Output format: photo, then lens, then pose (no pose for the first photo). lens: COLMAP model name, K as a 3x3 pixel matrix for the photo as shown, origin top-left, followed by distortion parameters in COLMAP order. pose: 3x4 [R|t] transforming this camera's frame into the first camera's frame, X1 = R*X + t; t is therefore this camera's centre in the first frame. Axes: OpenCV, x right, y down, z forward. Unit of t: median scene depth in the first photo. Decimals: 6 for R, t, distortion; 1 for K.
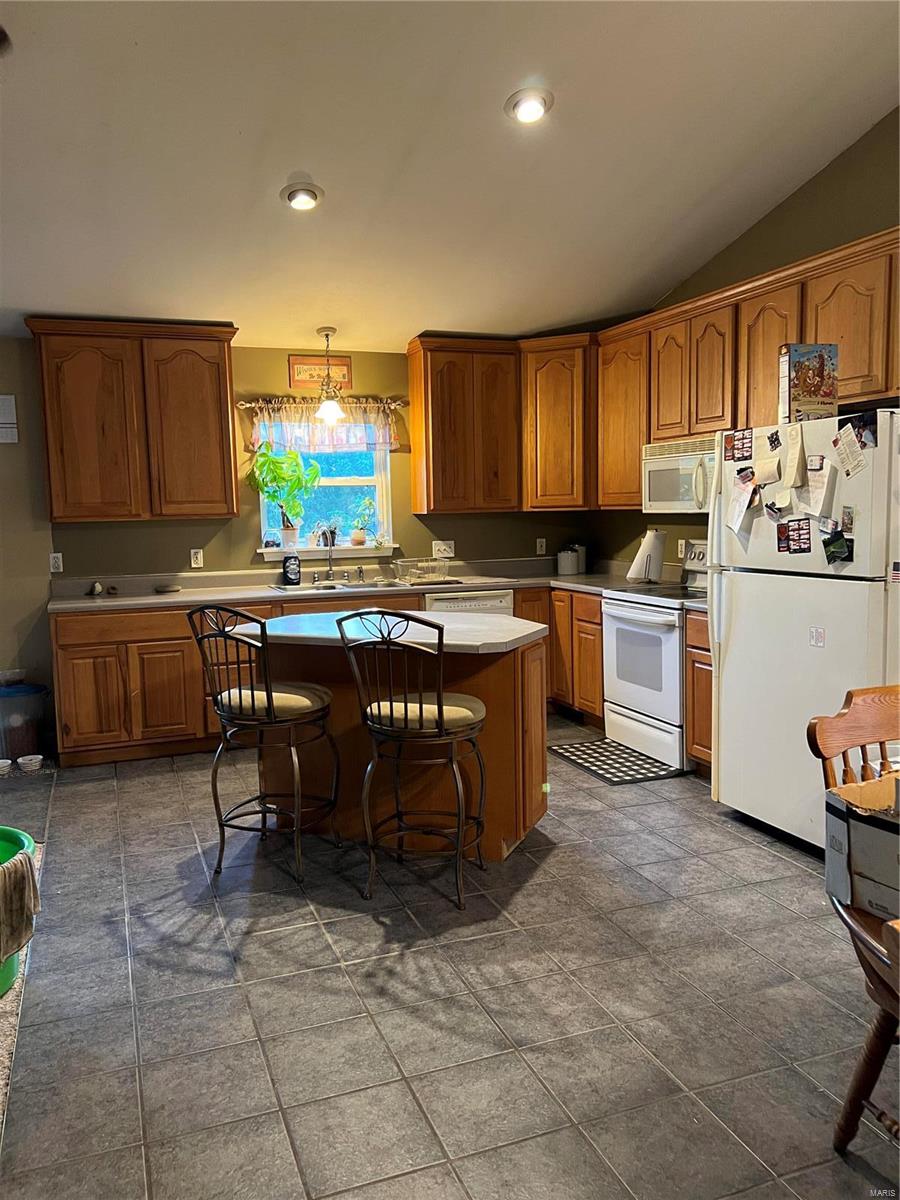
lens RADIAL K [[916.1, 0, 436.2], [0, 916.1, 611.7], [0, 0, 1]] dist [0.001199, -0.000321]
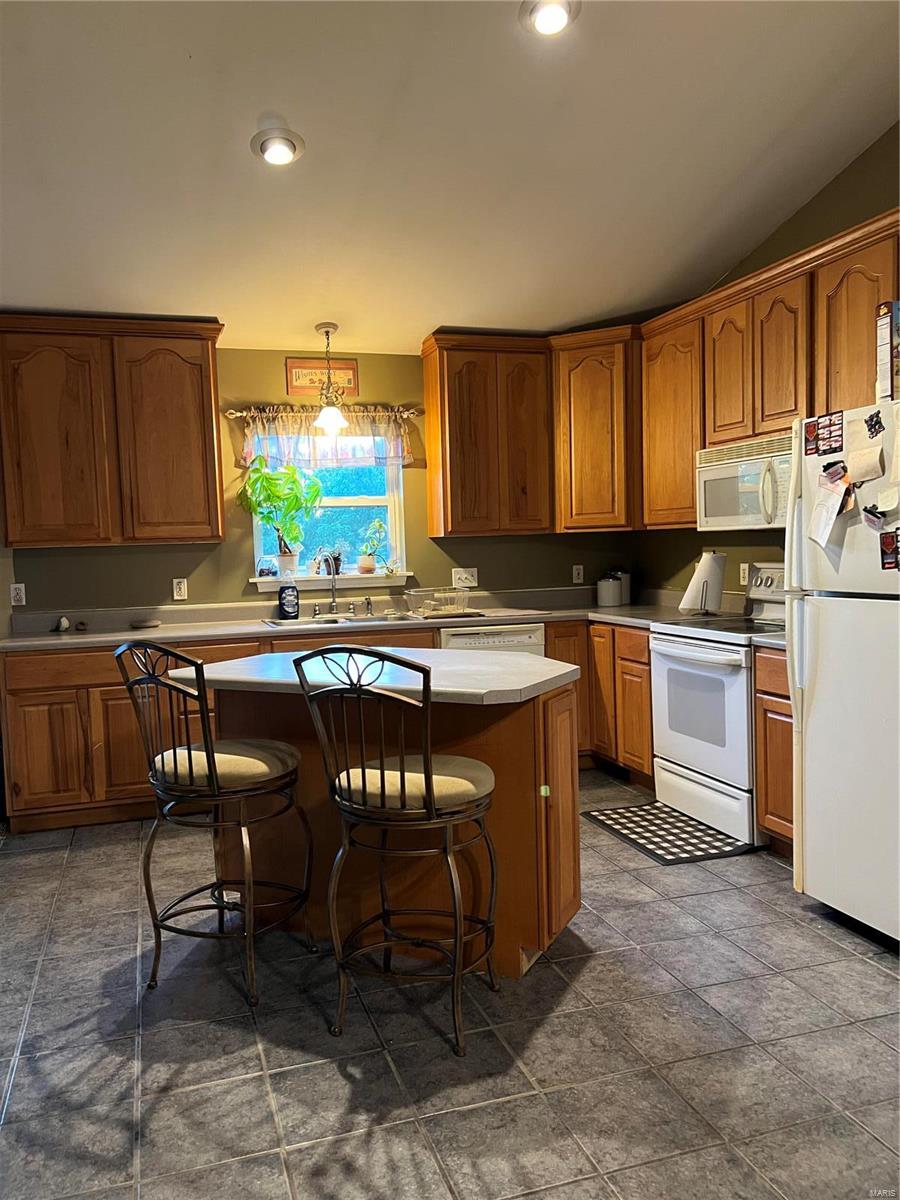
lens RADIAL K [[916.1, 0, 436.2], [0, 916.1, 611.7], [0, 0, 1]] dist [0.001199, -0.000321]
pose [[0.998720, -0.004519, -0.050383, 0.031975], [0.002413, 0.999124, -0.041788, 0.000410], [0.050527, 0.041613, 0.997855, 0.172425]]
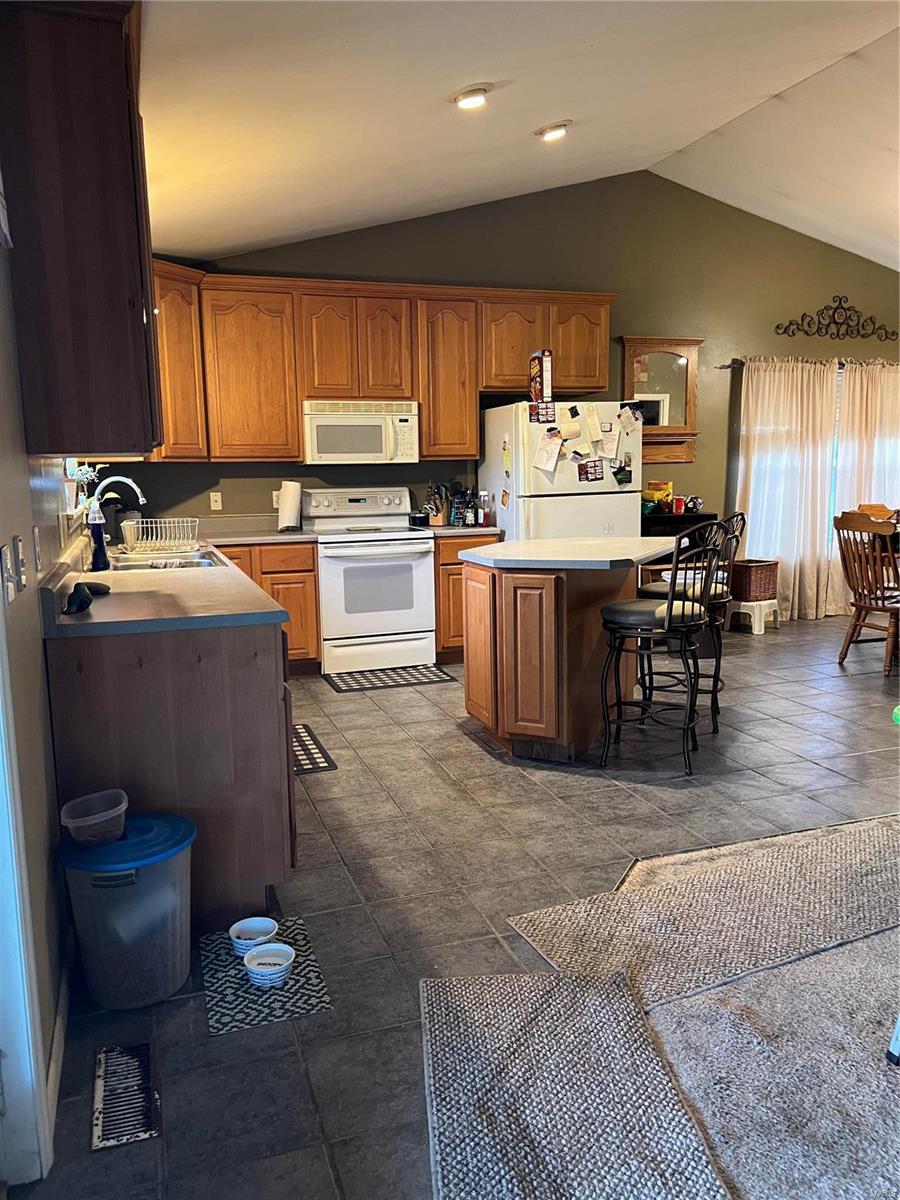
lens RADIAL K [[928.1, 0, 450.0], [0, 928.1, 600.0], [0, 0, 1]] dist [0.059887, -0.053882]
pose [[0.014192, -0.119465, 0.992737, -0.993902], [0.134242, 0.984076, 0.116503, -0.062330], [-0.990847, 0.131614, 0.030003, 0.927418]]
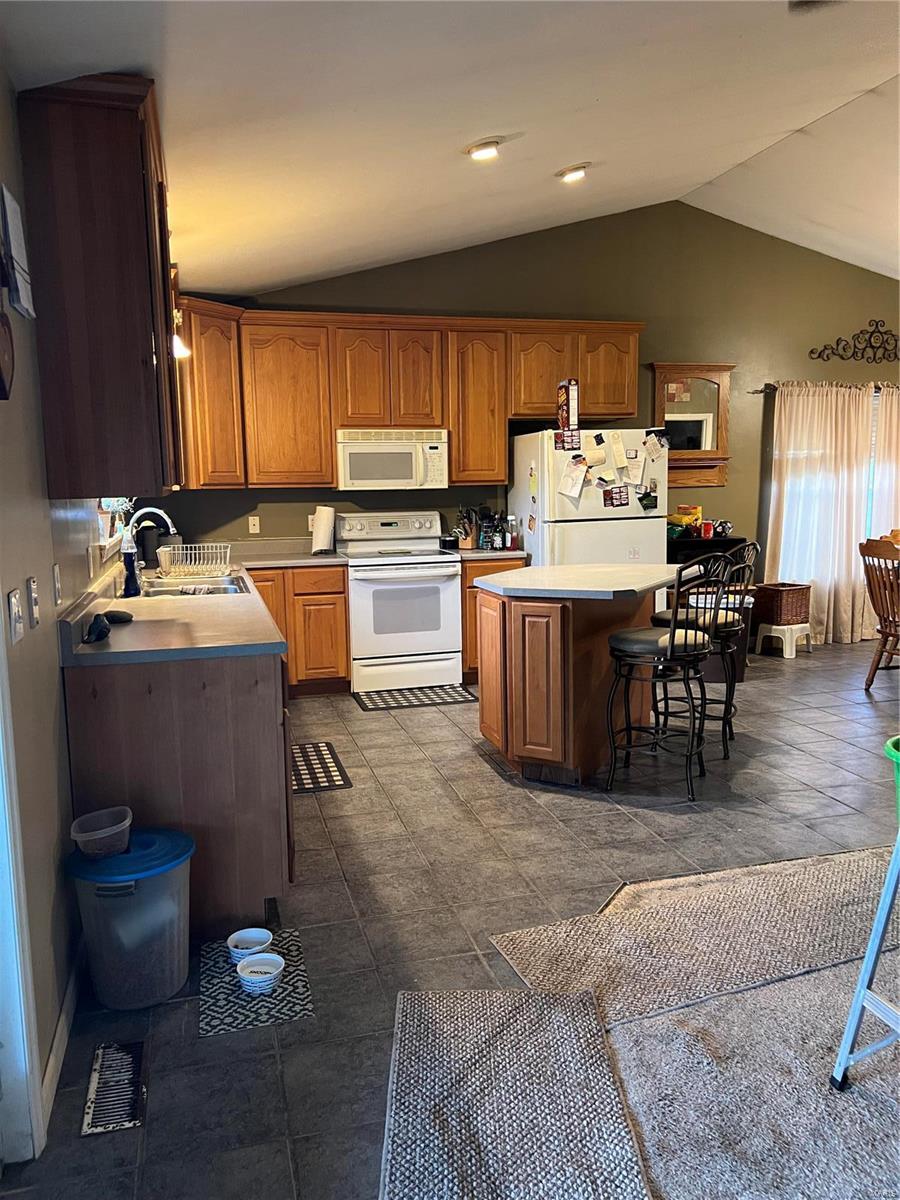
lens RADIAL K [[928.1, 0, 450.0], [0, 928.1, 600.0], [0, 0, 1]] dist [0.059887, -0.053882]
pose [[0.078425, -0.106314, 0.991235, -1.025133], [0.131723, 0.986685, 0.095404, -0.074144], [-0.988179, 0.123086, 0.091385, 0.879314]]
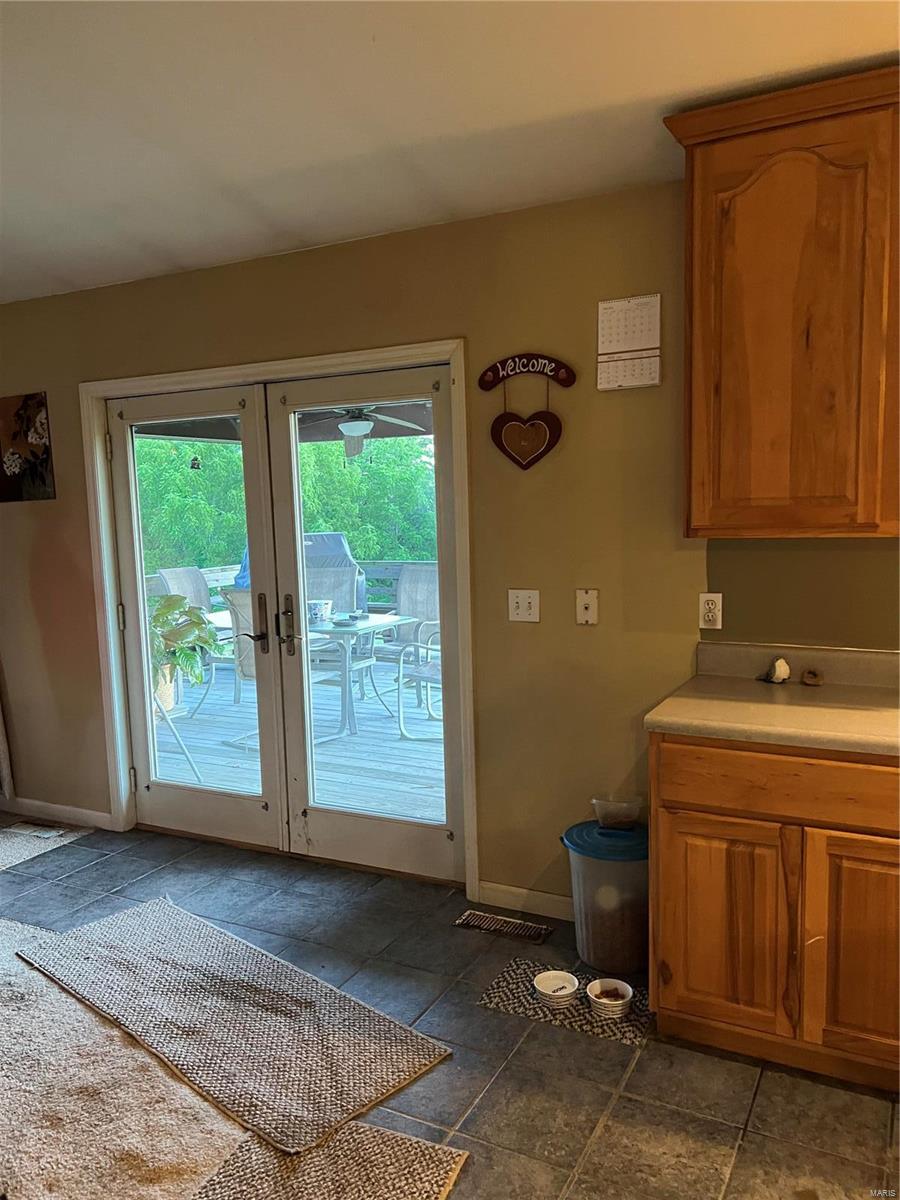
lens RADIAL K [[917.2, 0, 464.9], [0, 917.2, 609.9], [0, 0, 1]] dist [0.020275, 0.002712]
pose [[0.676919, 0.094246, -0.729999, -0.148142], [-0.072655, 0.995481, 0.061149, -0.087794], [0.732463, 0.011645, 0.680707, 0.627562]]
